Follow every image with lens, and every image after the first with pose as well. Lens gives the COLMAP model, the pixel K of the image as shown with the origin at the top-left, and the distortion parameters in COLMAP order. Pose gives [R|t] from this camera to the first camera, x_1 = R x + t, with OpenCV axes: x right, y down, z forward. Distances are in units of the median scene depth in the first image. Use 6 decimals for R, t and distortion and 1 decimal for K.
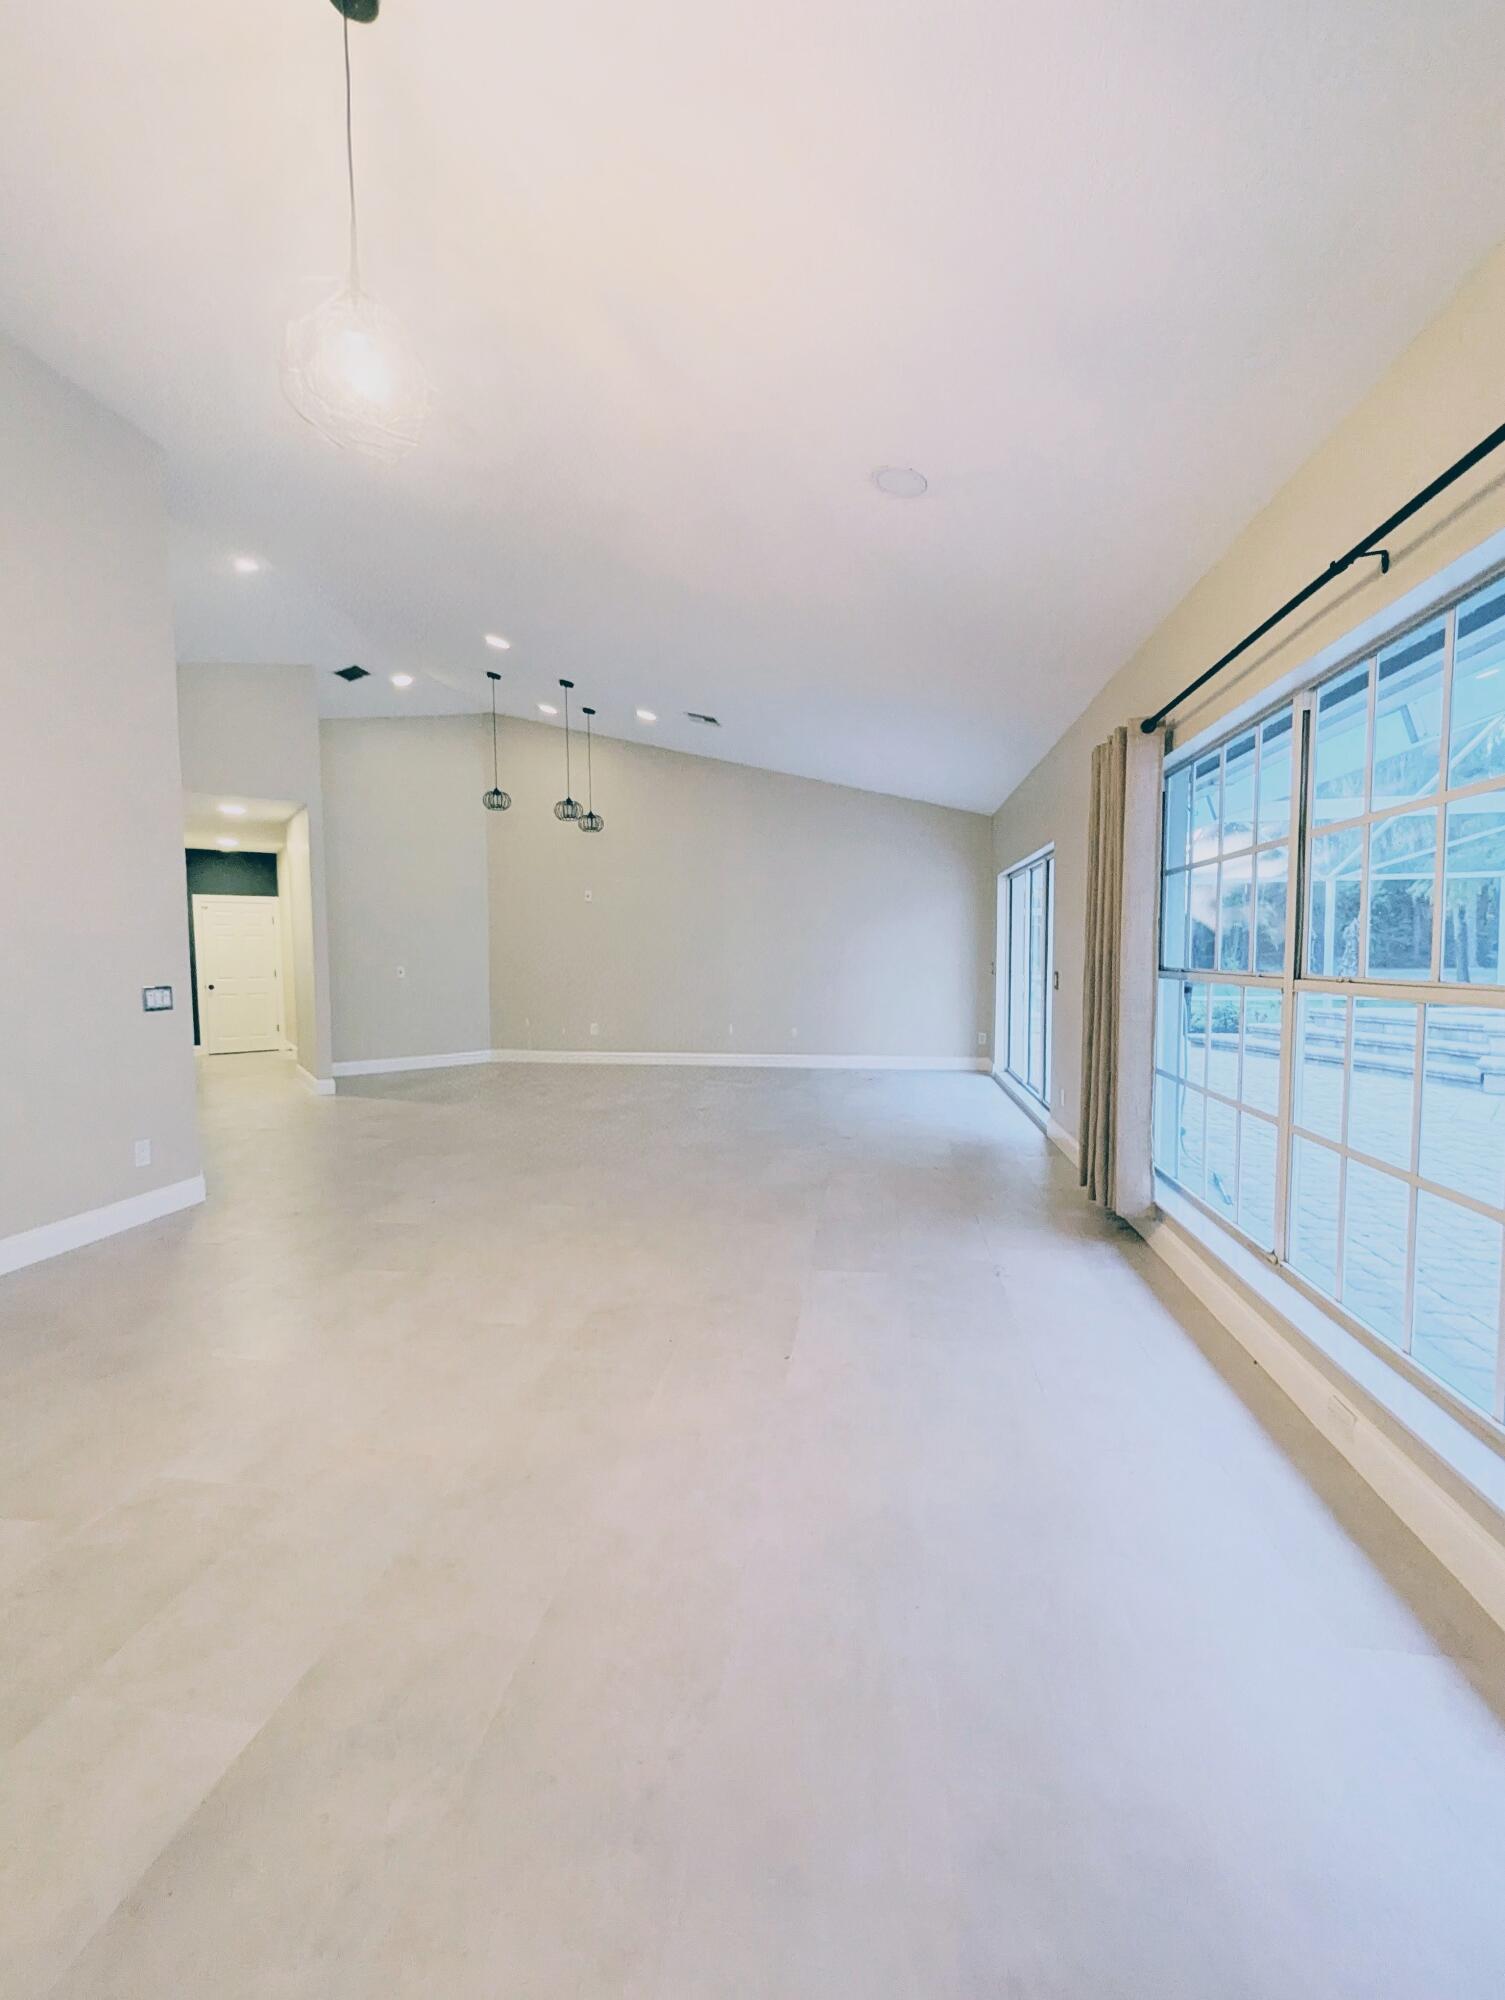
lens RADIAL K [[842.9, 0, 743.5], [0, 842.9, 1001.0], [0, 0, 1]] dist [0.011927, -0.000681]
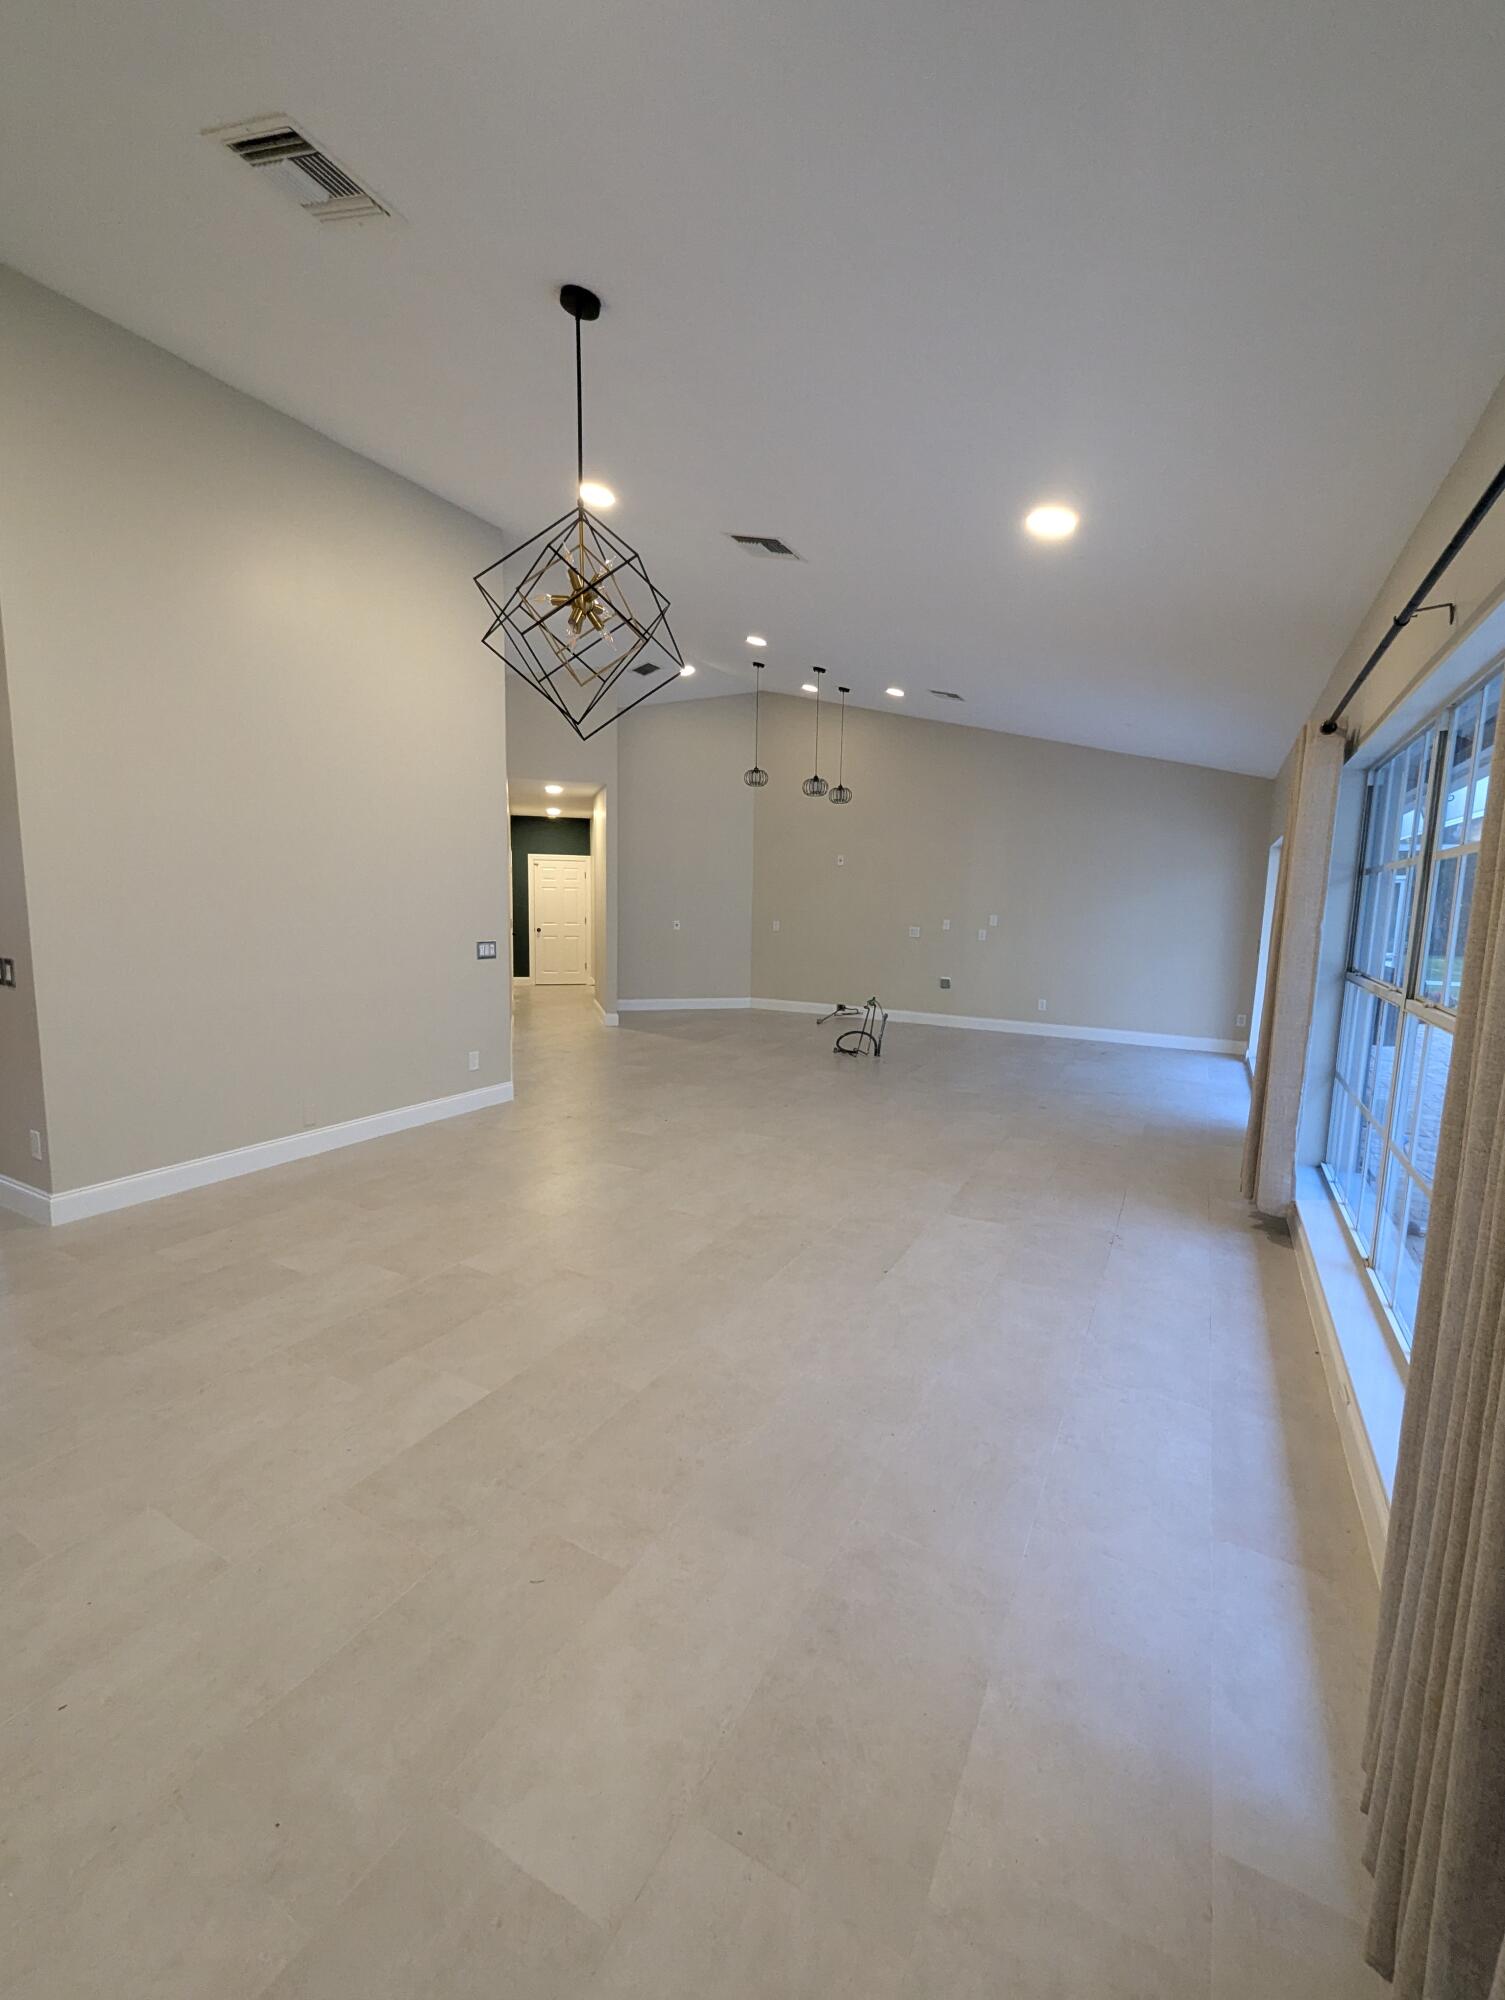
lens RADIAL K [[842.9, 0, 743.5], [0, 842.9, 1001.0], [0, 0, 1]] dist [0.011927, -0.000681]
pose [[0.941860, 0.069153, -0.328812, 0.081332], [-0.048475, 0.996320, 0.070685, -0.019484], [0.332491, -0.050636, 0.941746, -0.078906]]
